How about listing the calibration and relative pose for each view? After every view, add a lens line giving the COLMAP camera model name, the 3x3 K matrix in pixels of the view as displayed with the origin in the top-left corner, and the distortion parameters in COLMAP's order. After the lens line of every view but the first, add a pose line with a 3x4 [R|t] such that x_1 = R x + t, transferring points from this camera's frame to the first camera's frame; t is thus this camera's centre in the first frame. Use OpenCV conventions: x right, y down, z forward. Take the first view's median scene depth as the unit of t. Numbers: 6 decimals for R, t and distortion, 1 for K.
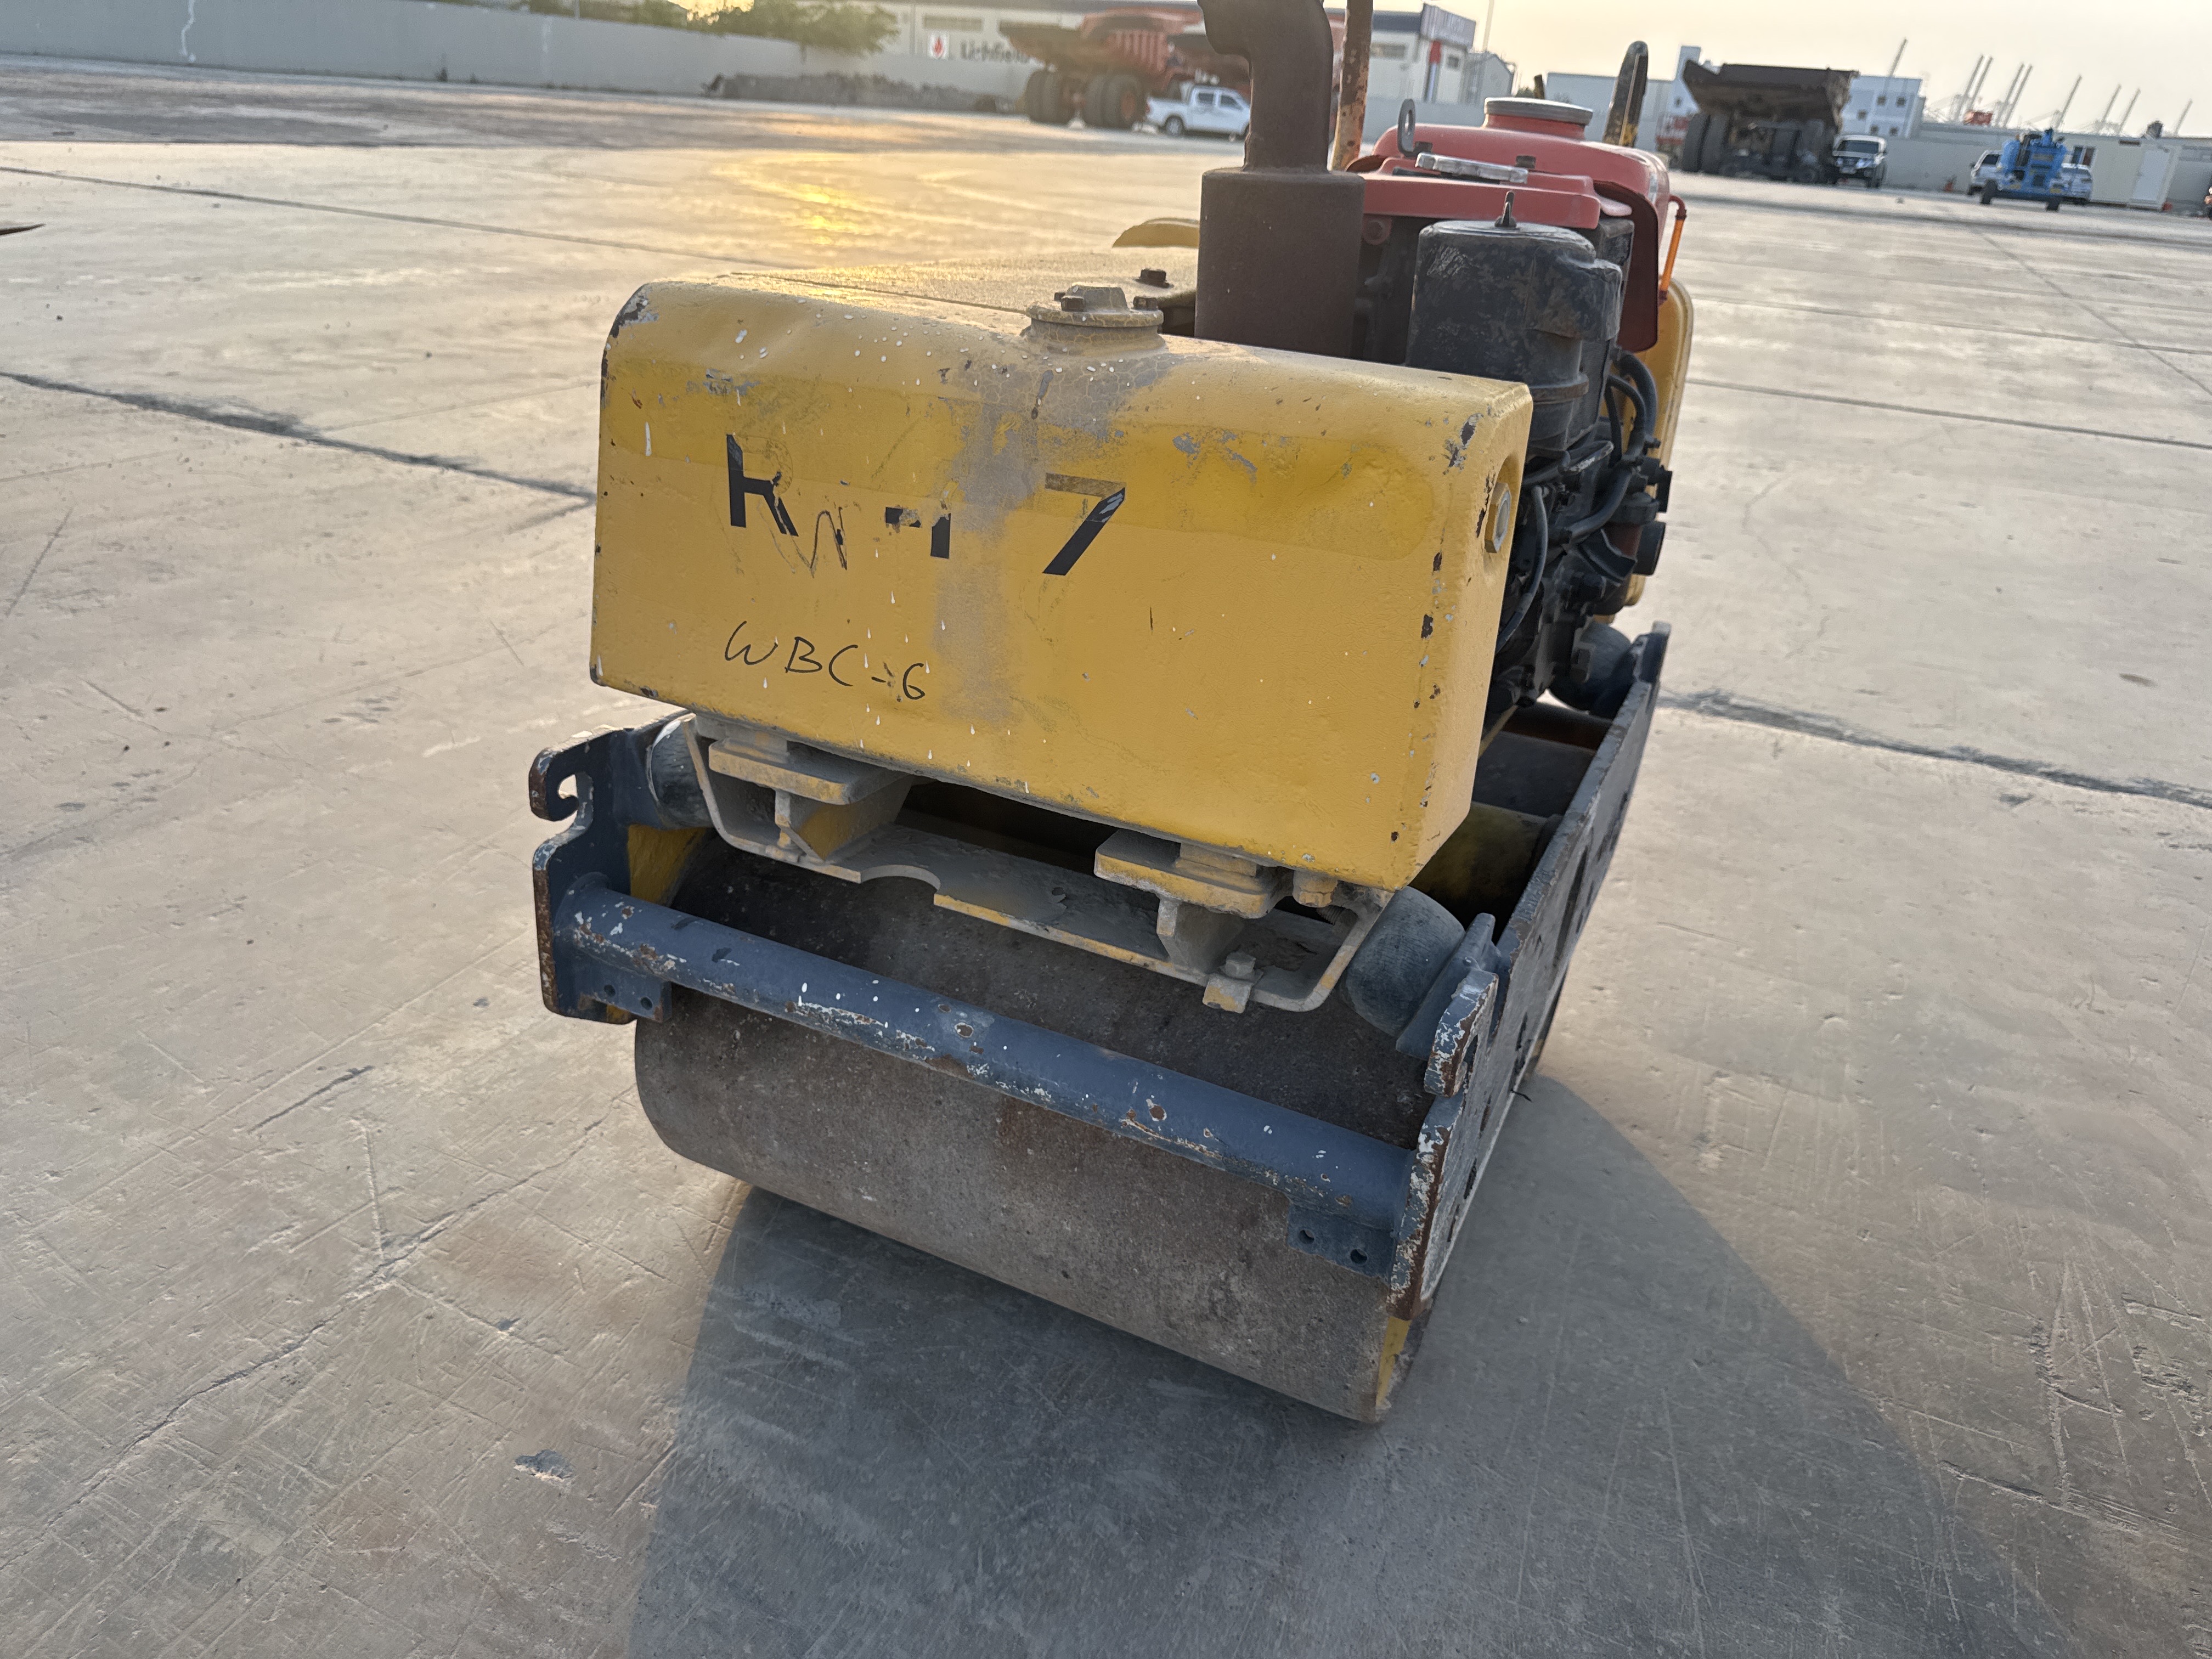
lens RADIAL K [[1621.8, 0, 1116.7], [0, 1621.8, 742.1], [0, 0, 1]] dist [0.014086, -0.021067]
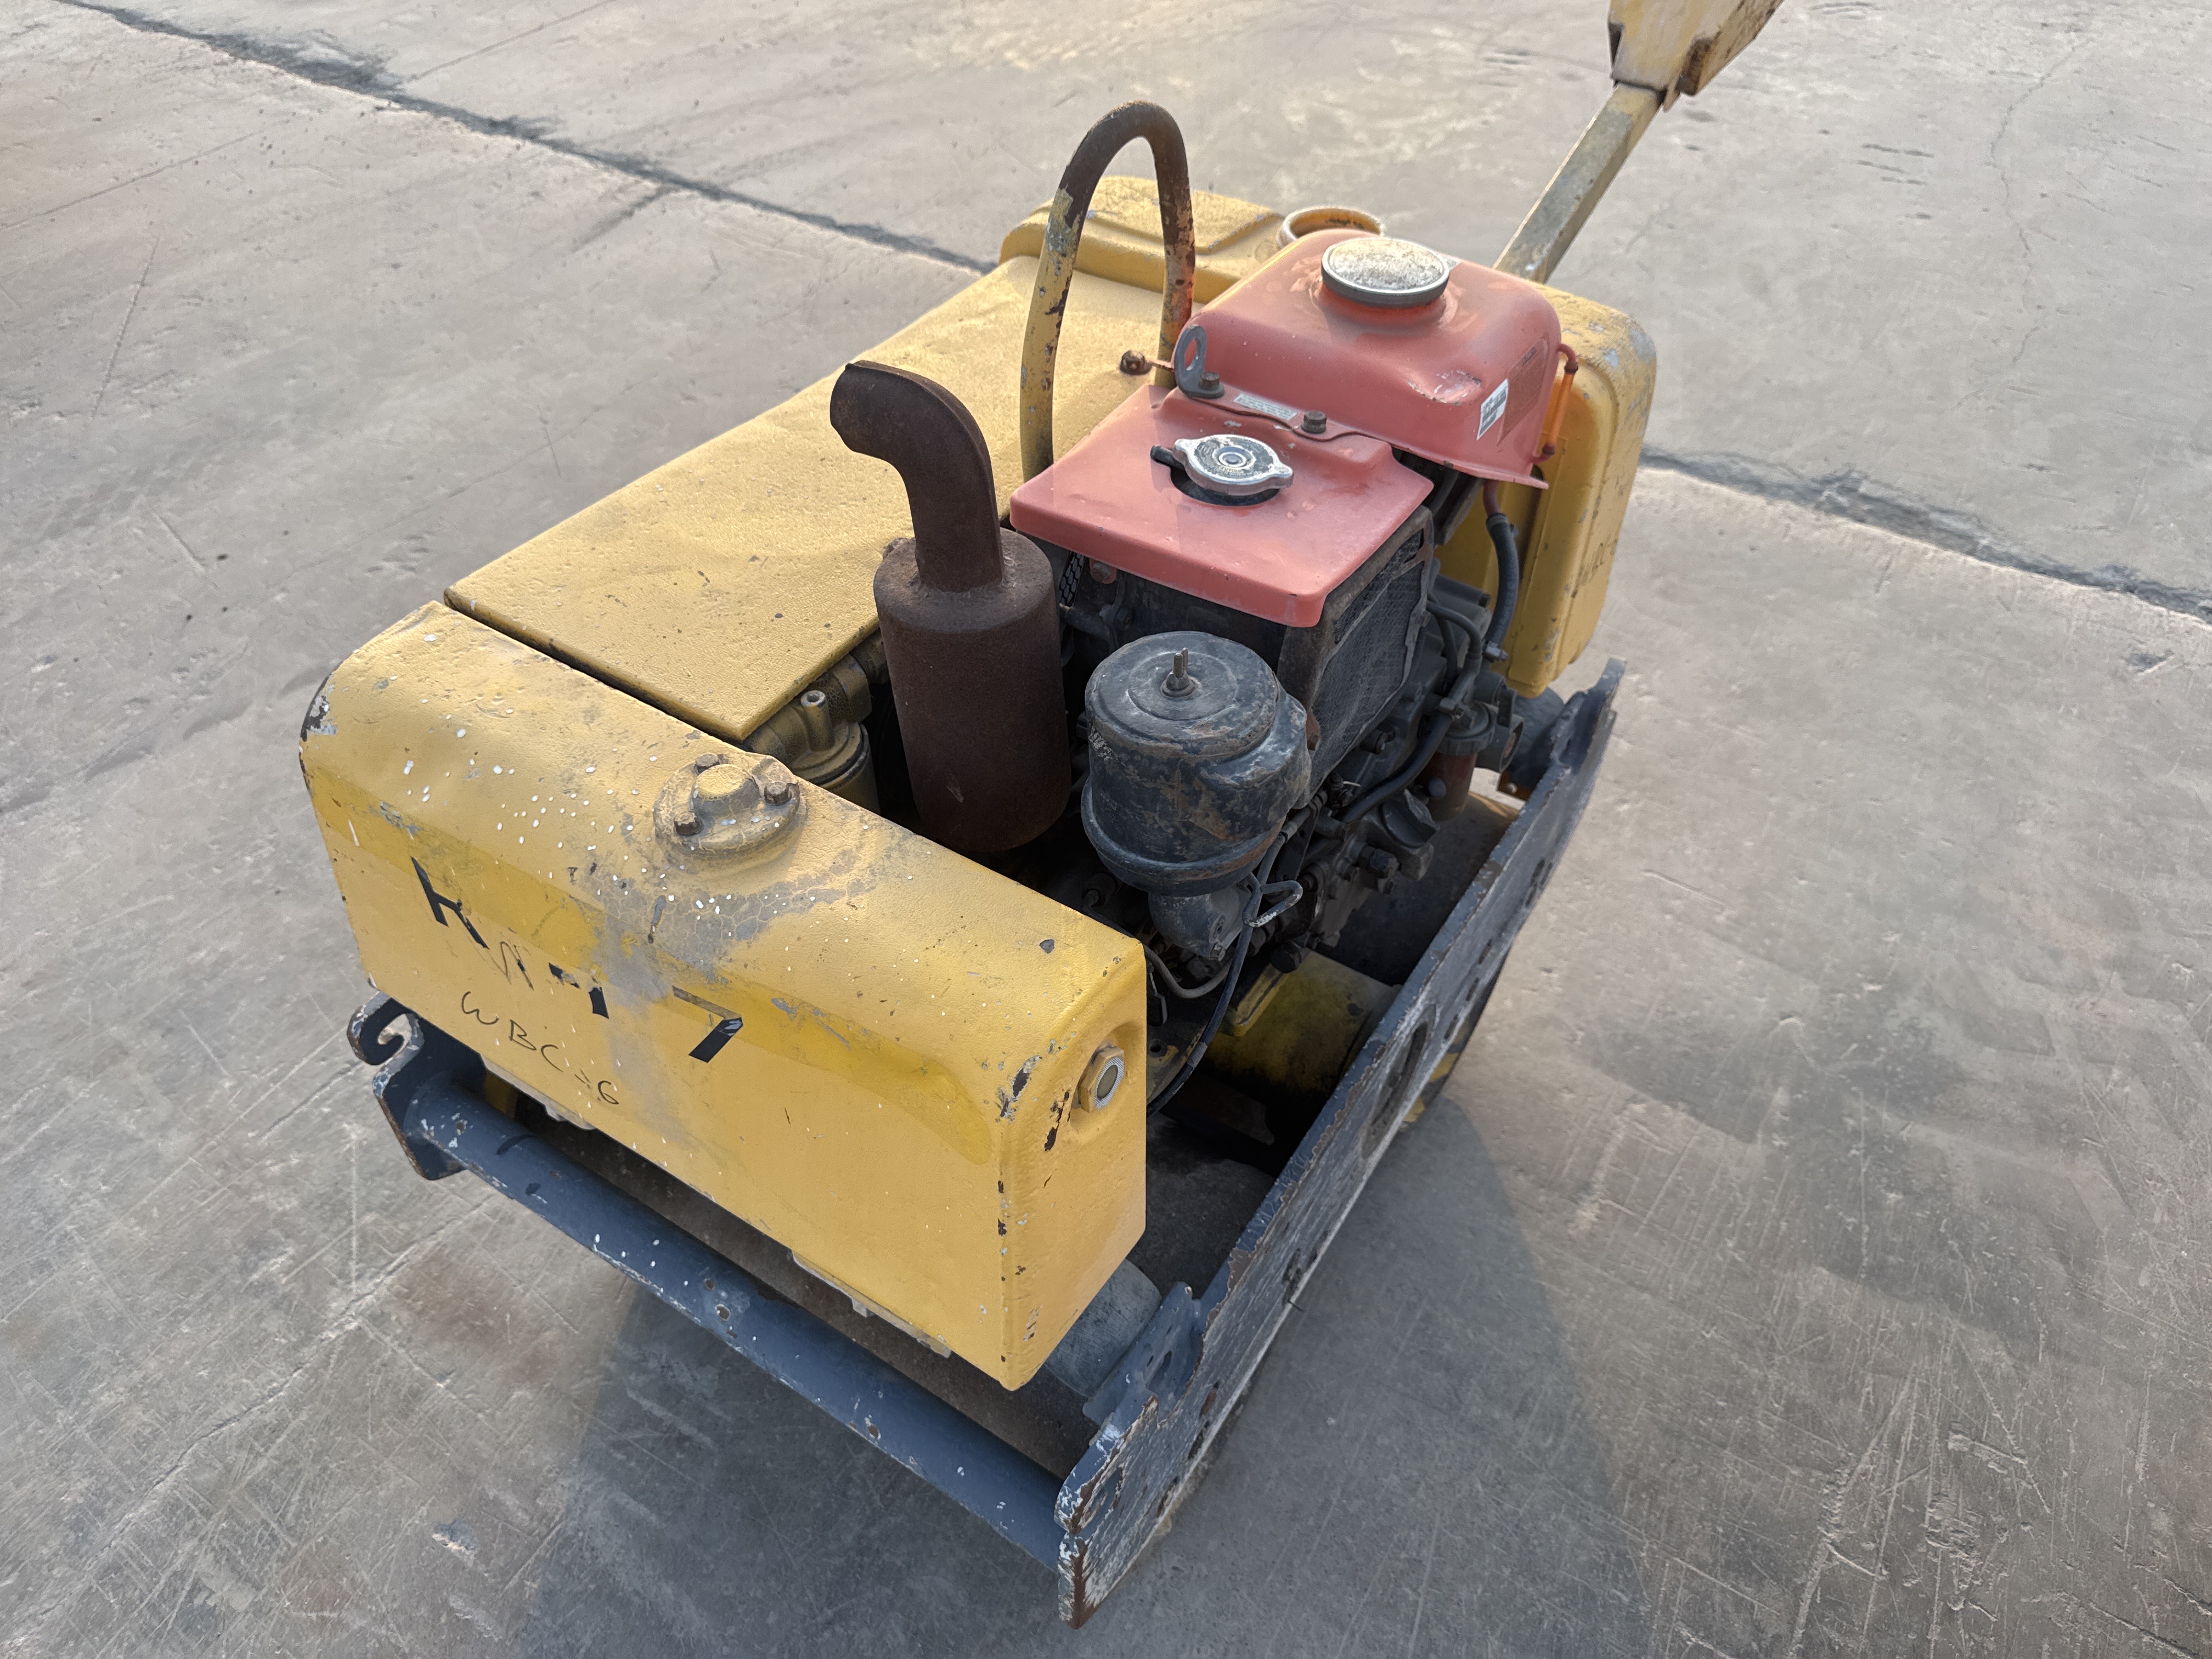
lens RADIAL K [[1646.6, 0, 1104.3], [0, 1646.6, 754.6], [0, 0, 1]] dist [0.026151, -0.039403]
pose [[0.986474, 0.037713, -0.159521, 0.296553], [0.019564, 0.939131, 0.343002, -0.507486], [0.162747, -0.341483, 0.925690, 0.119356]]
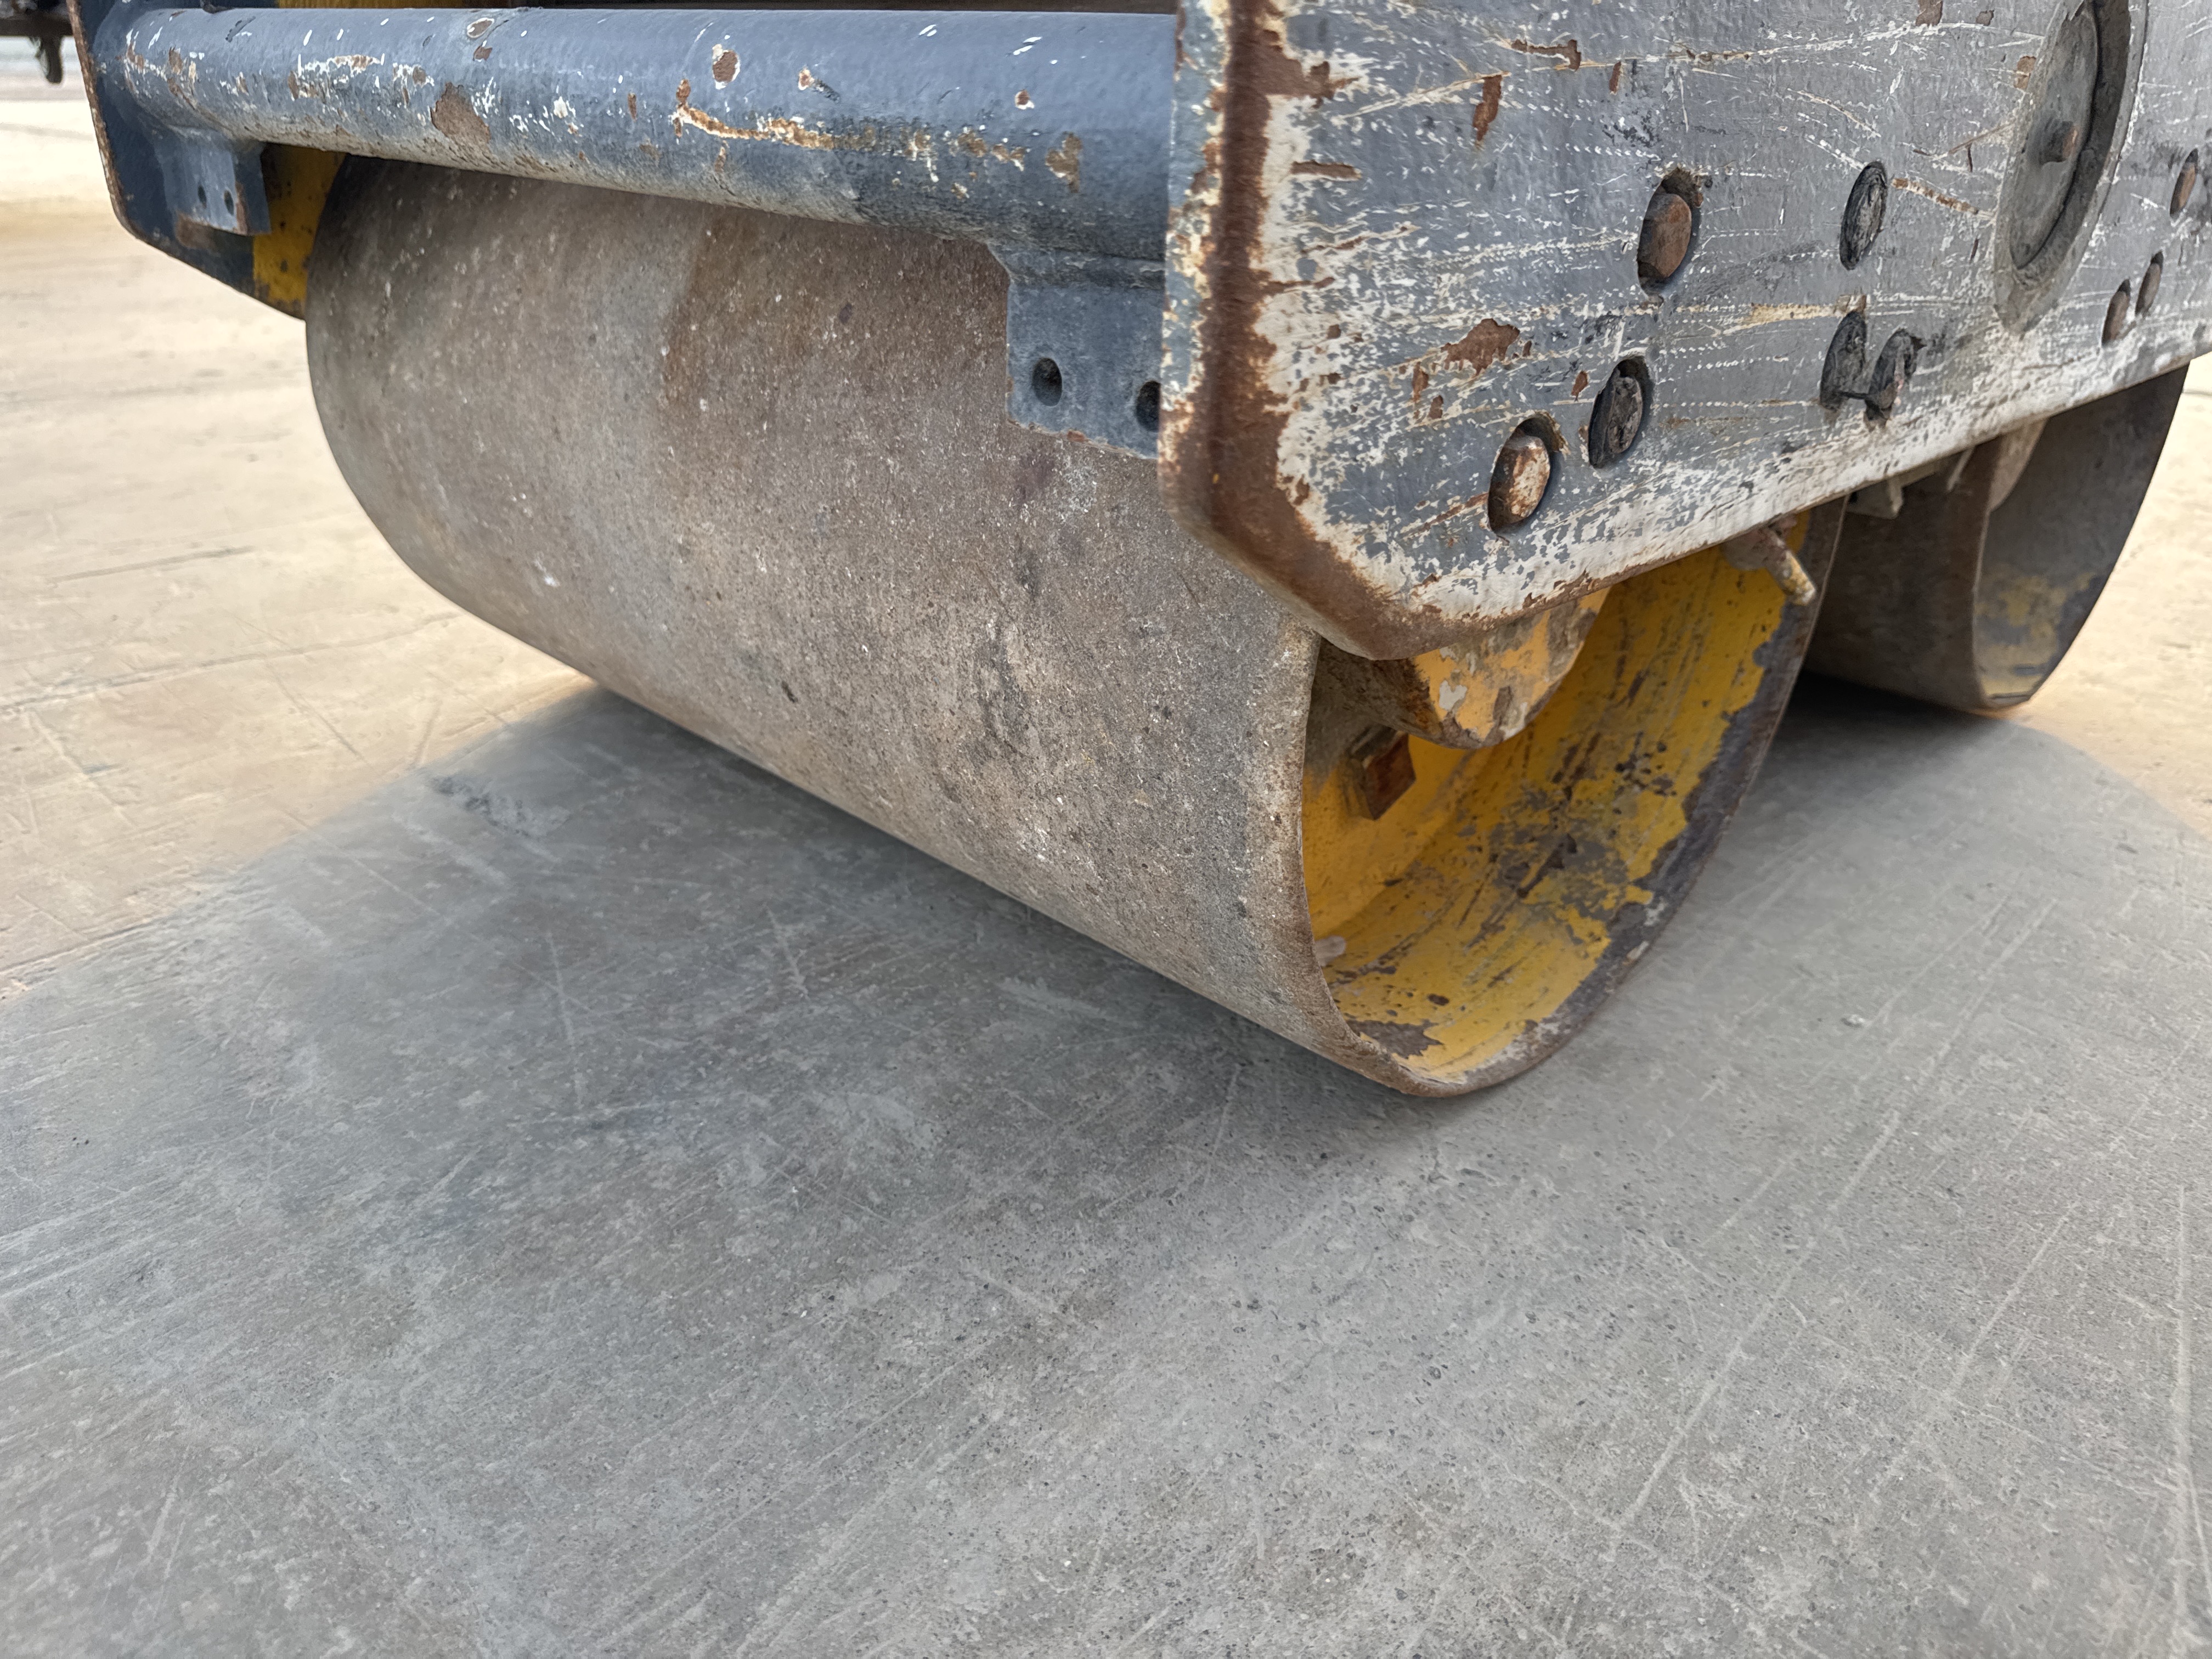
lens RADIAL K [[1598.6, 0, 1110.8], [0, 1598.6, 813.7], [0, 0, 1]] dist [-0.006973, -0.005501]
pose [[0.938563, 0.094204, -0.332003, 0.223585], [-0.079635, 0.995179, 0.057252, 0.328836], [0.335796, -0.027296, 0.941539, 0.575537]]
